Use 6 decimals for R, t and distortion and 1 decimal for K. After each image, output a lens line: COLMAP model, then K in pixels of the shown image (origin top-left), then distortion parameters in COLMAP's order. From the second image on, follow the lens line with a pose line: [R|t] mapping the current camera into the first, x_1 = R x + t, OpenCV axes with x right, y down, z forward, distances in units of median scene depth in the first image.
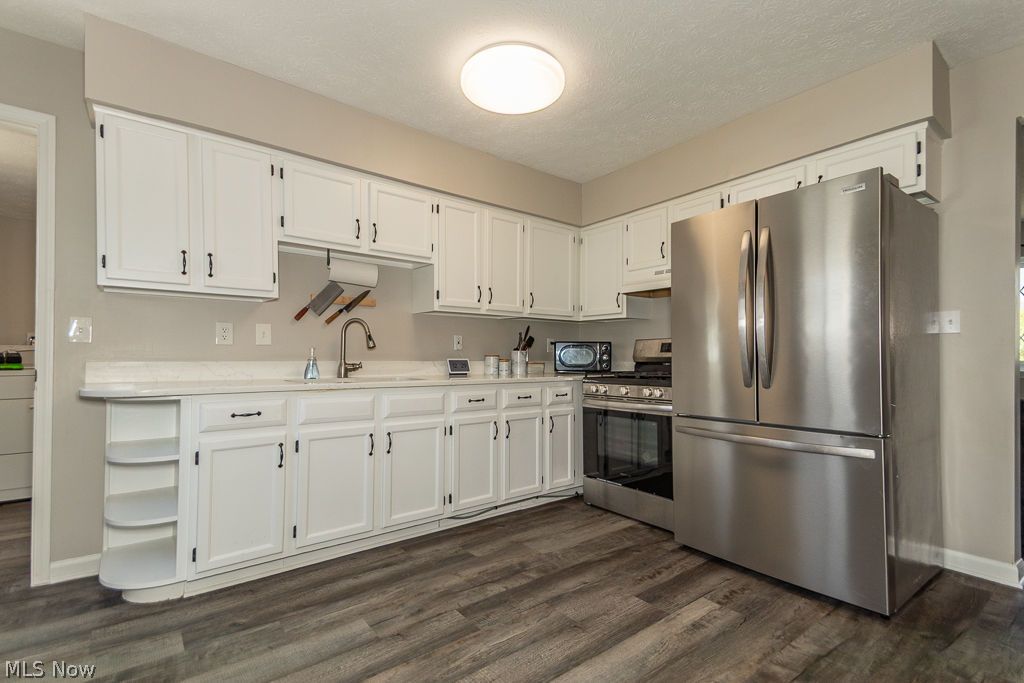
lens RADIAL K [[469.7, 0, 510.8], [0, 469.7, 347.9], [0, 0, 1]] dist [0.072896, -0.031840]
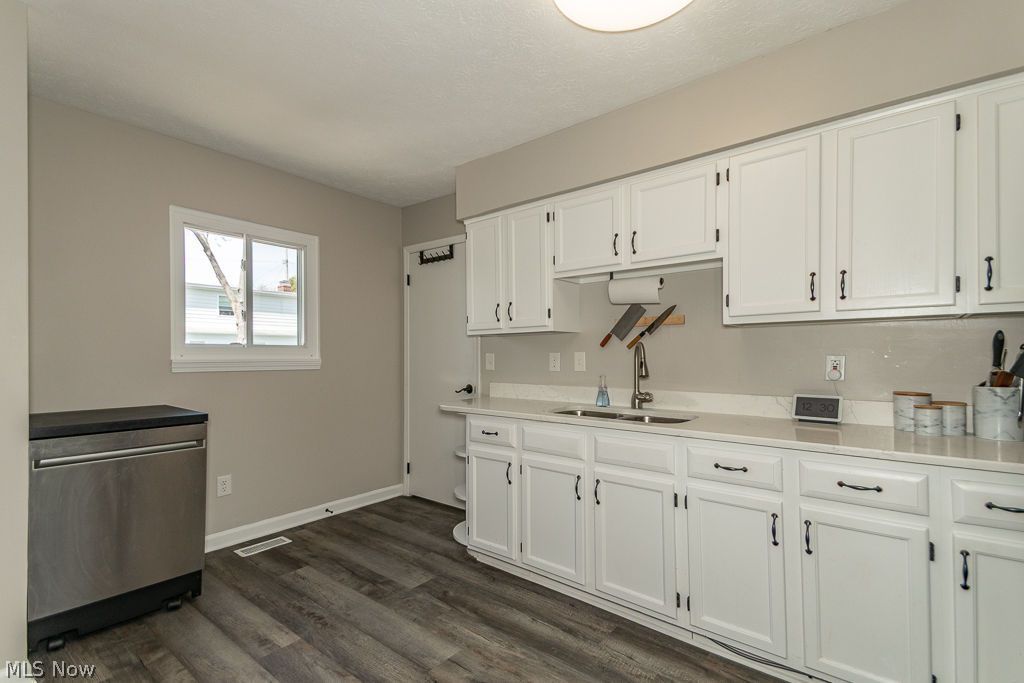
lens RADIAL K [[464.2, 0, 512.5], [0, 464.2, 348.0], [0, 0, 1]] dist [0.037765, -0.017392]
pose [[0.229418, -0.023153, -0.973053, 0.550810], [0.020235, 0.999614, -0.019014, -0.048093], [0.973118, -0.015328, 0.229798, 0.686077]]
